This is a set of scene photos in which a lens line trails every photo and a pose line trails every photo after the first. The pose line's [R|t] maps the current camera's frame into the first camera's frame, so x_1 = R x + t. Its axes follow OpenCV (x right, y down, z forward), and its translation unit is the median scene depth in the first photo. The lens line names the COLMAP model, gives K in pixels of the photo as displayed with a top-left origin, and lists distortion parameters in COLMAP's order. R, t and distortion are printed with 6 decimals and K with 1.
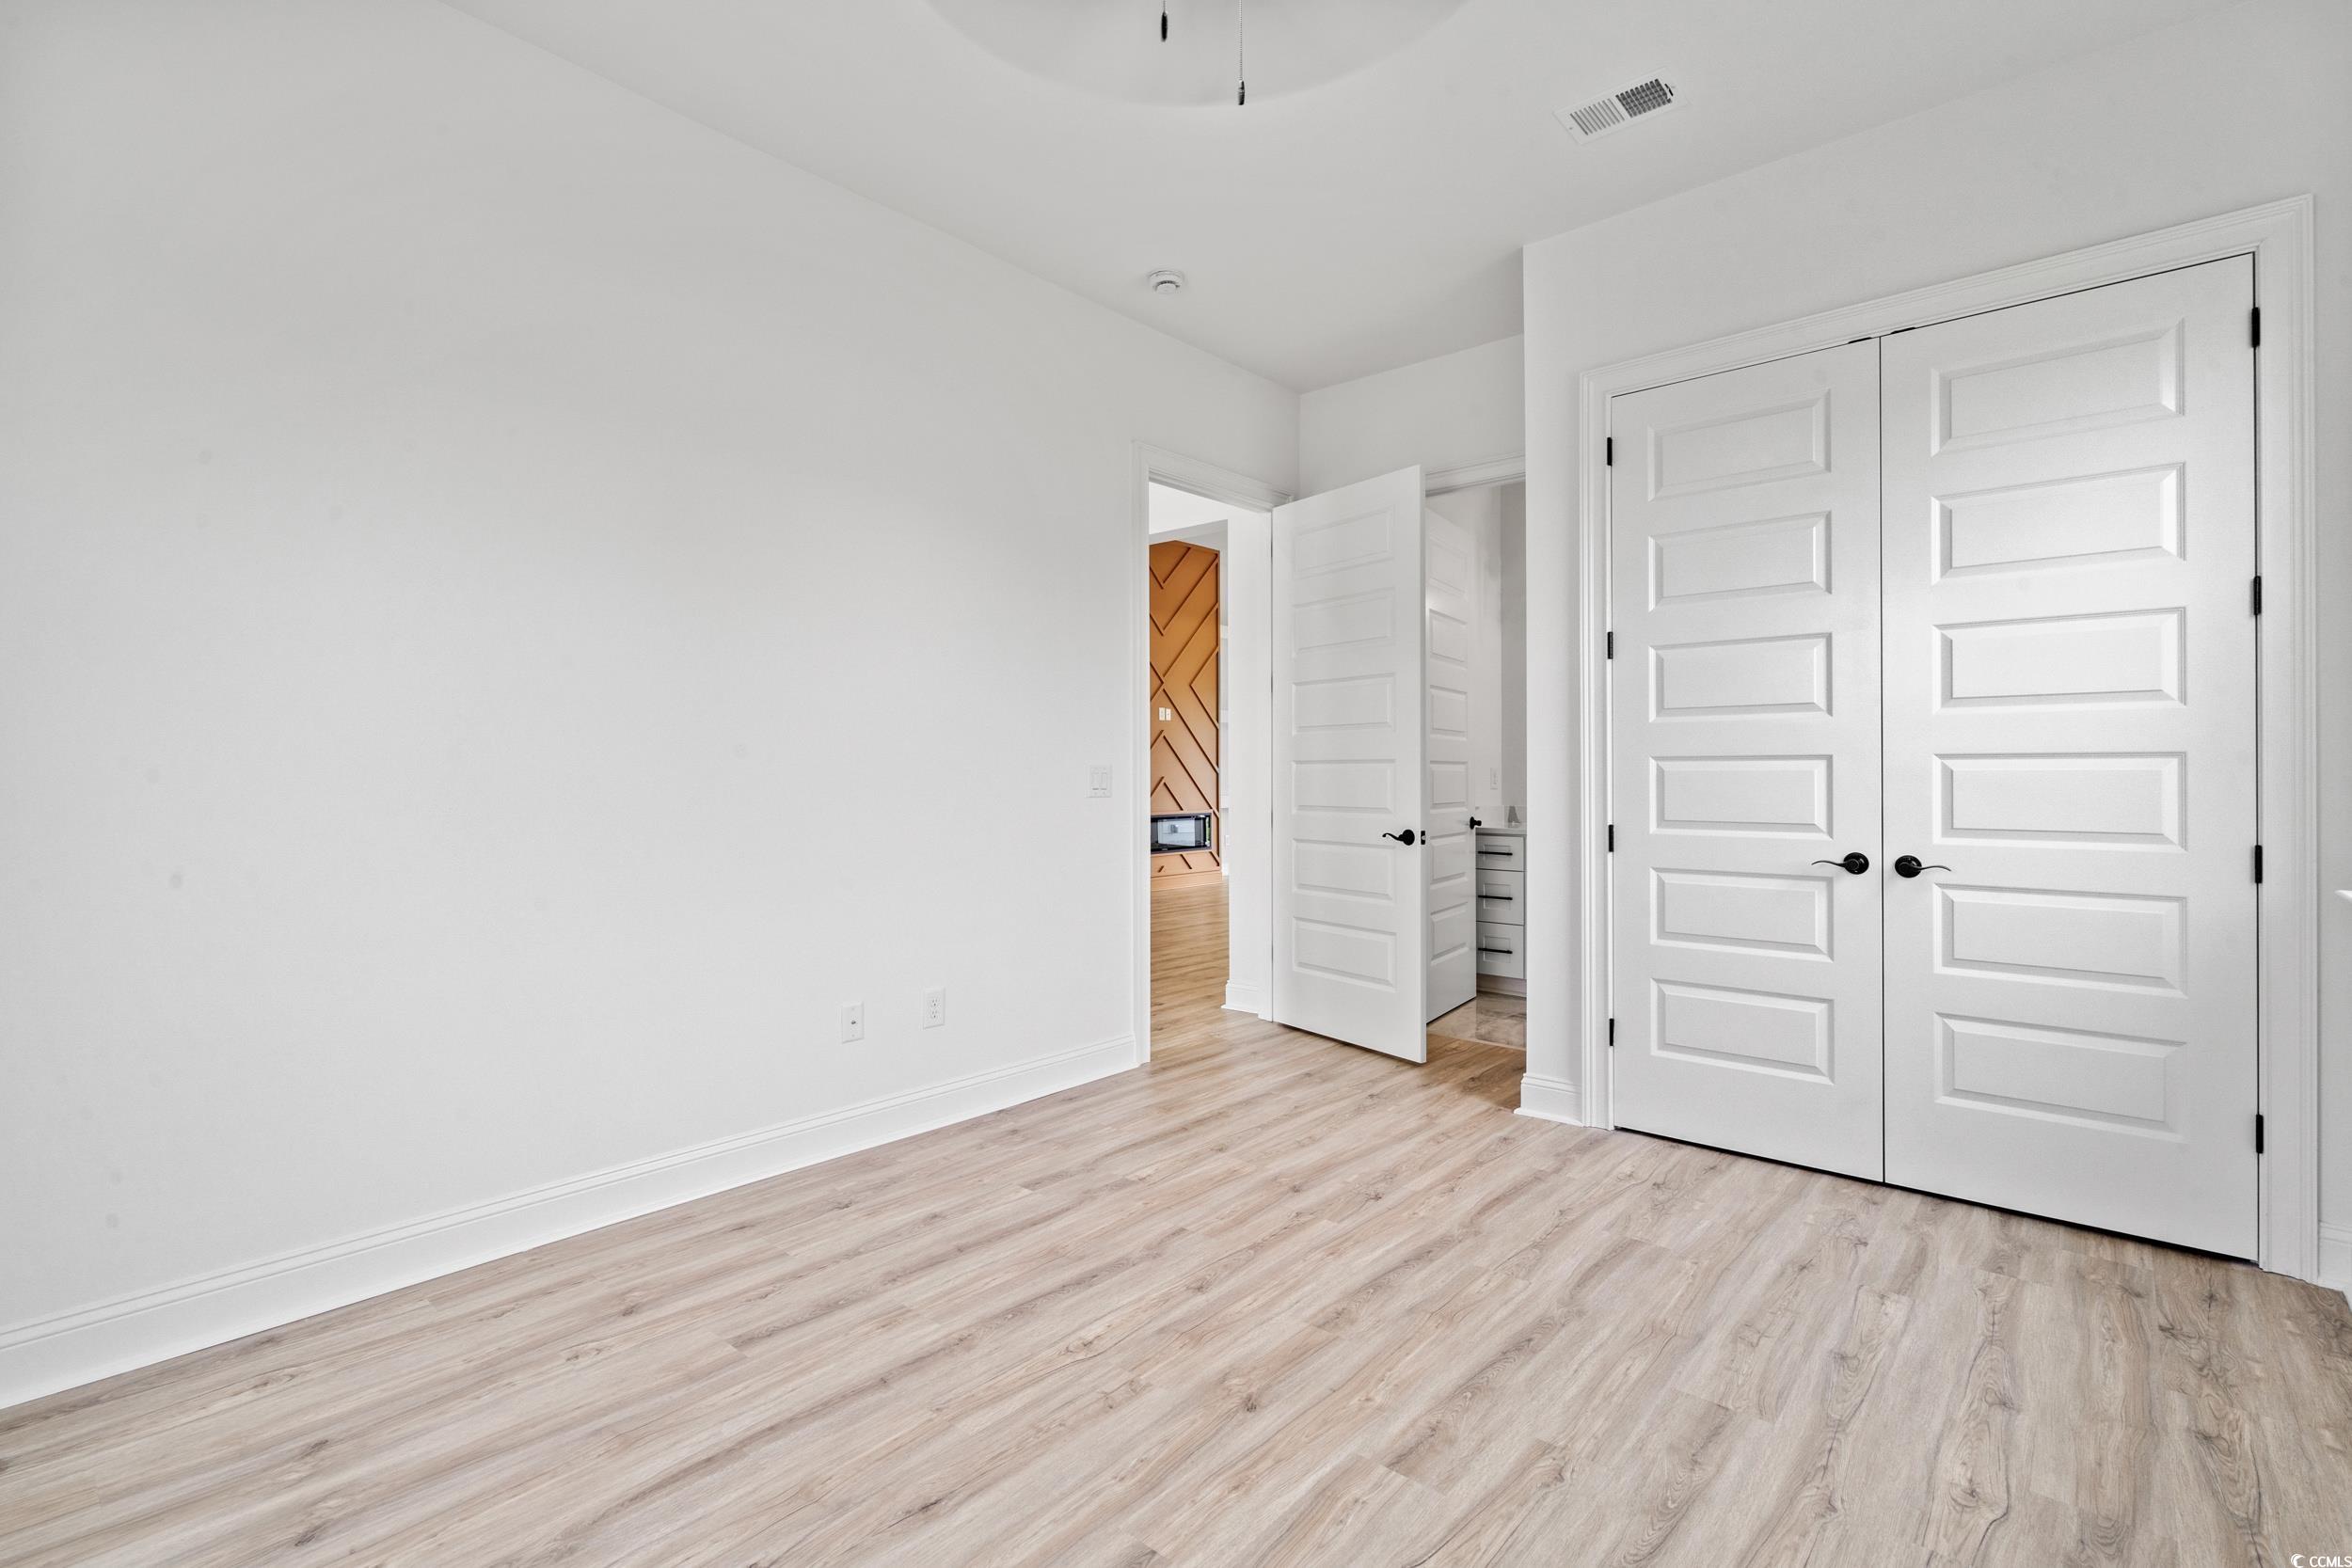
lens RADIAL K [[1072.8, 0, 1164.2], [0, 1072.8, 777.2], [0, 0, 1]] dist [-0.005182, 0.001754]
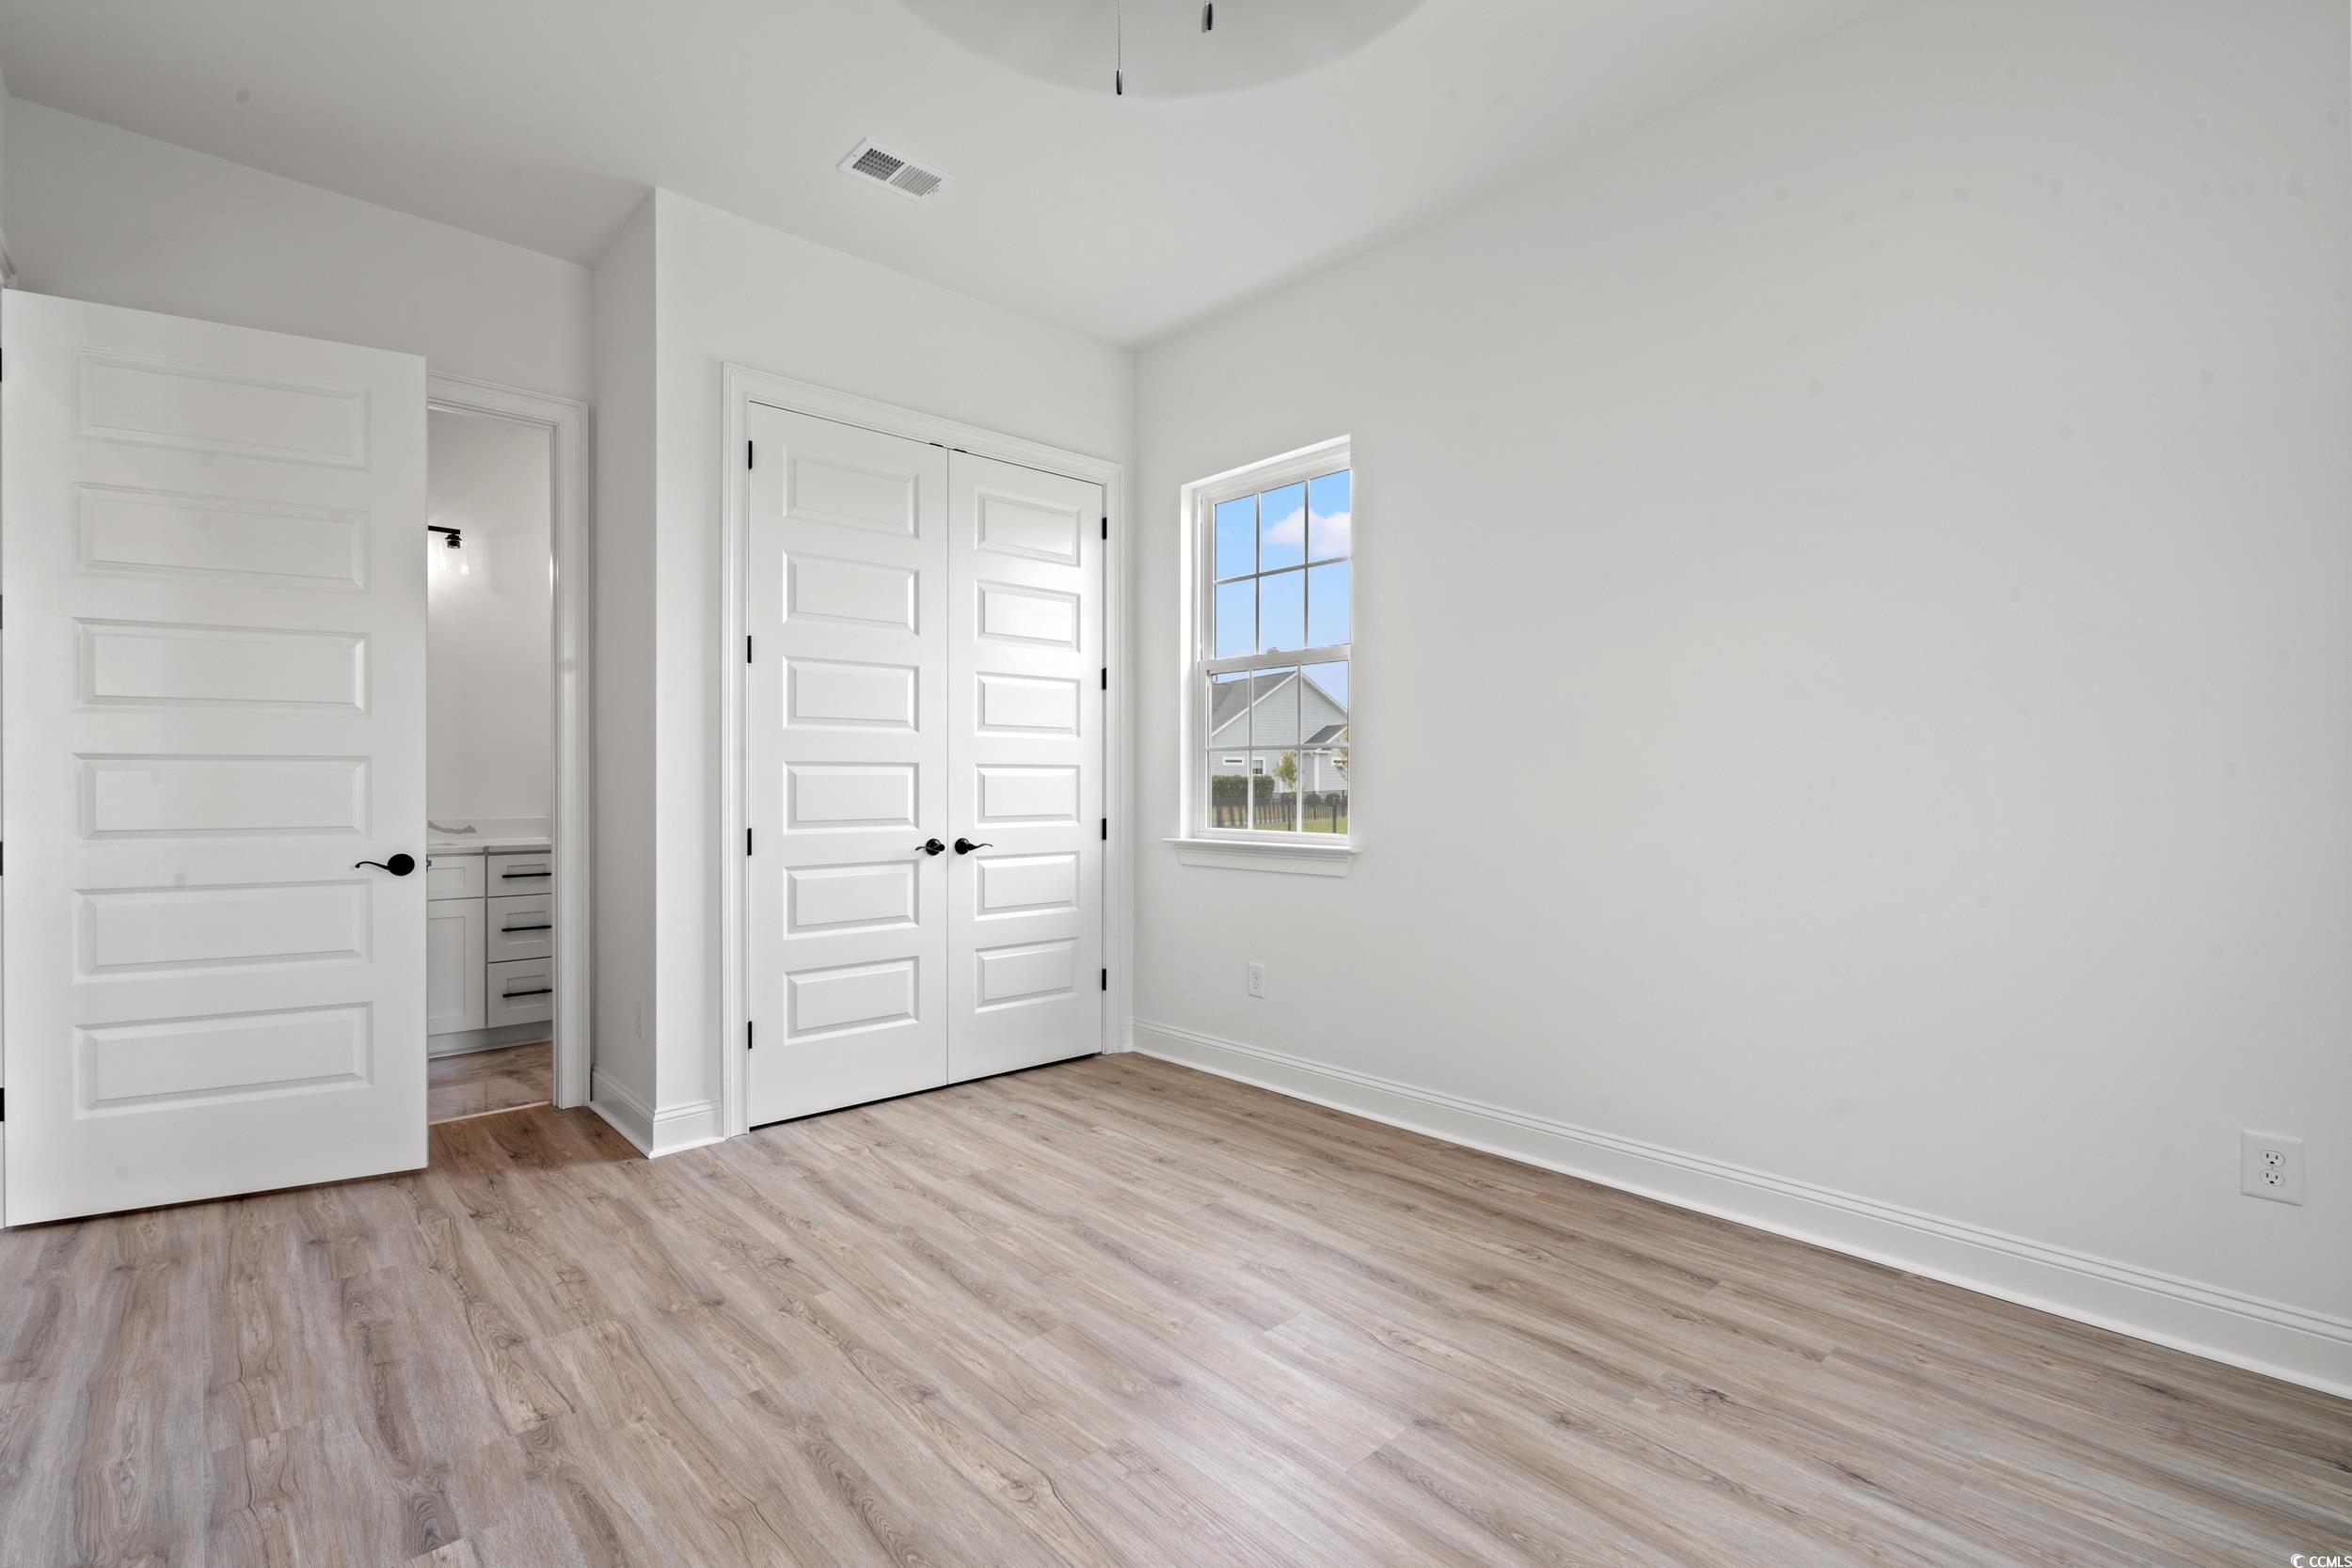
lens RADIAL K [[1074.1, 0, 1167.6], [0, 1074.1, 782.0], [0, 0, 1]] dist [-0.003411, 0.001194]
pose [[0.108238, -0.001981, 0.994123, -0.715950], [0.001621, 0.999997, 0.001816, -0.000061], [-0.994124, 0.001415, 0.108241, 0.665737]]
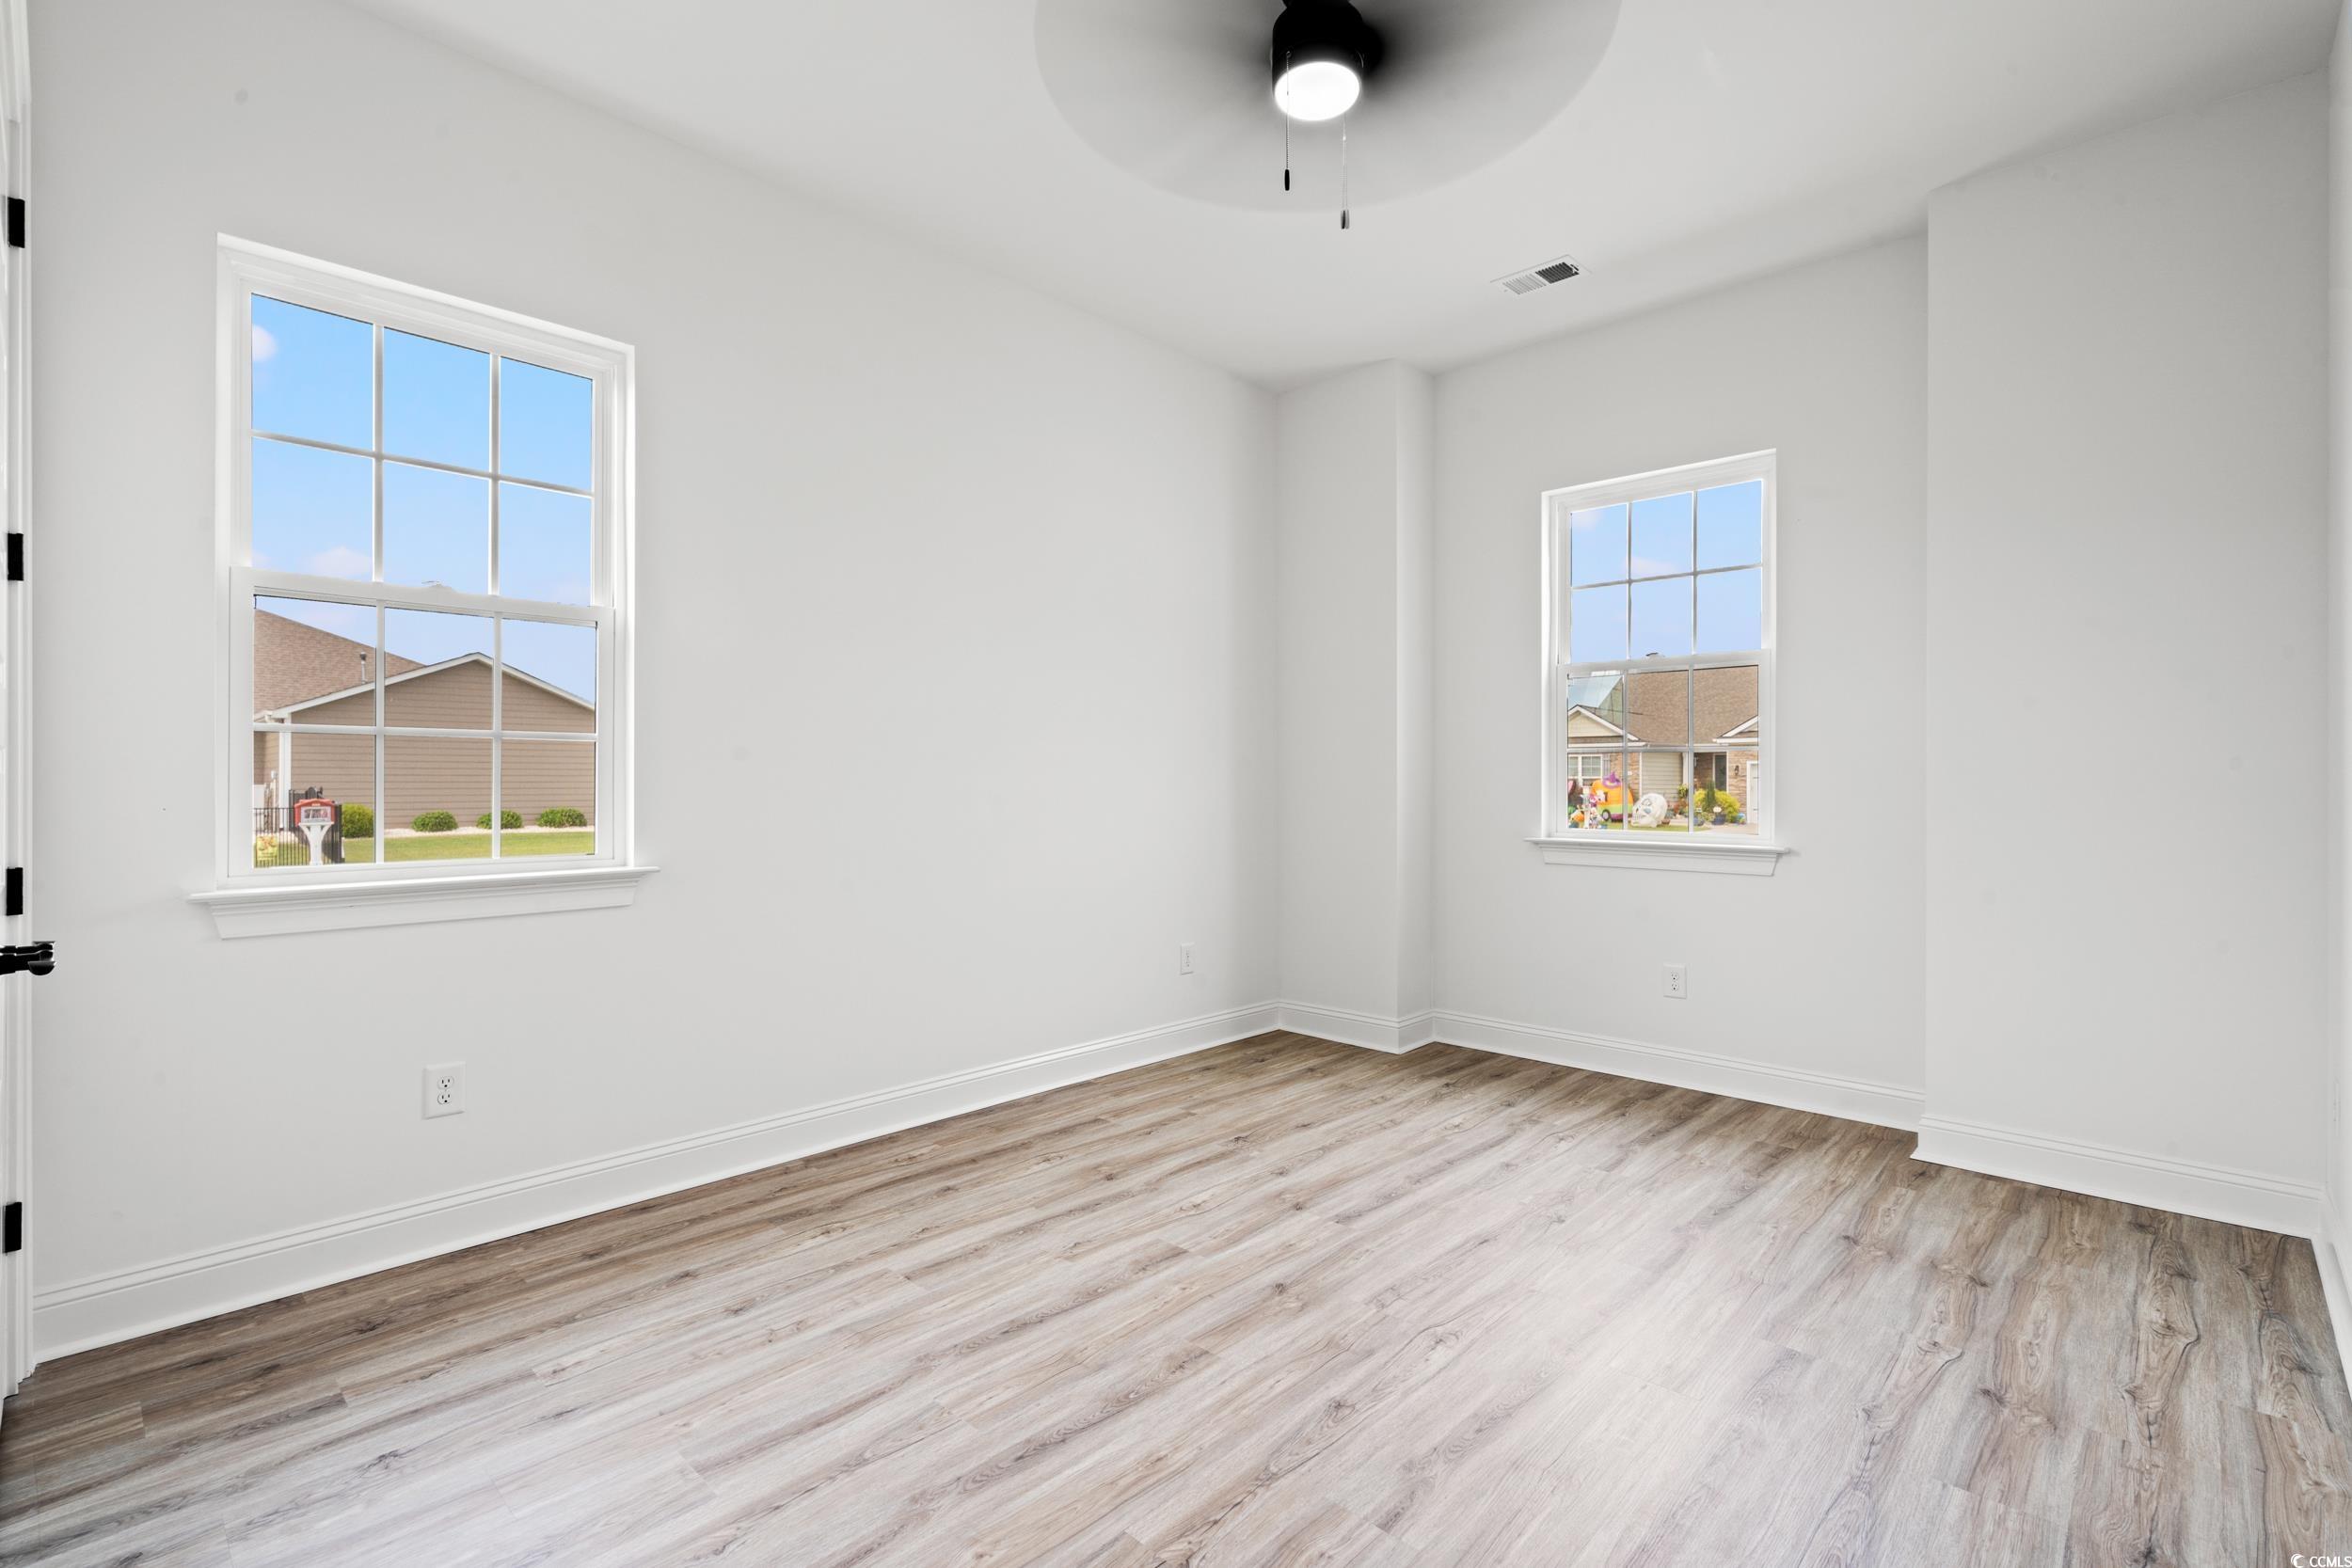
lens RADIAL K [[1074.1, 0, 1167.6], [0, 1074.1, 782.0], [0, 0, 1]] dist [-0.003411, 0.001194]
pose [[-0.999270, -0.000382, 0.038205, 0.122485], [-0.000361, 1.000000, 0.000557, -0.000949], [-0.038205, 0.000543, -0.999270, 1.684651]]
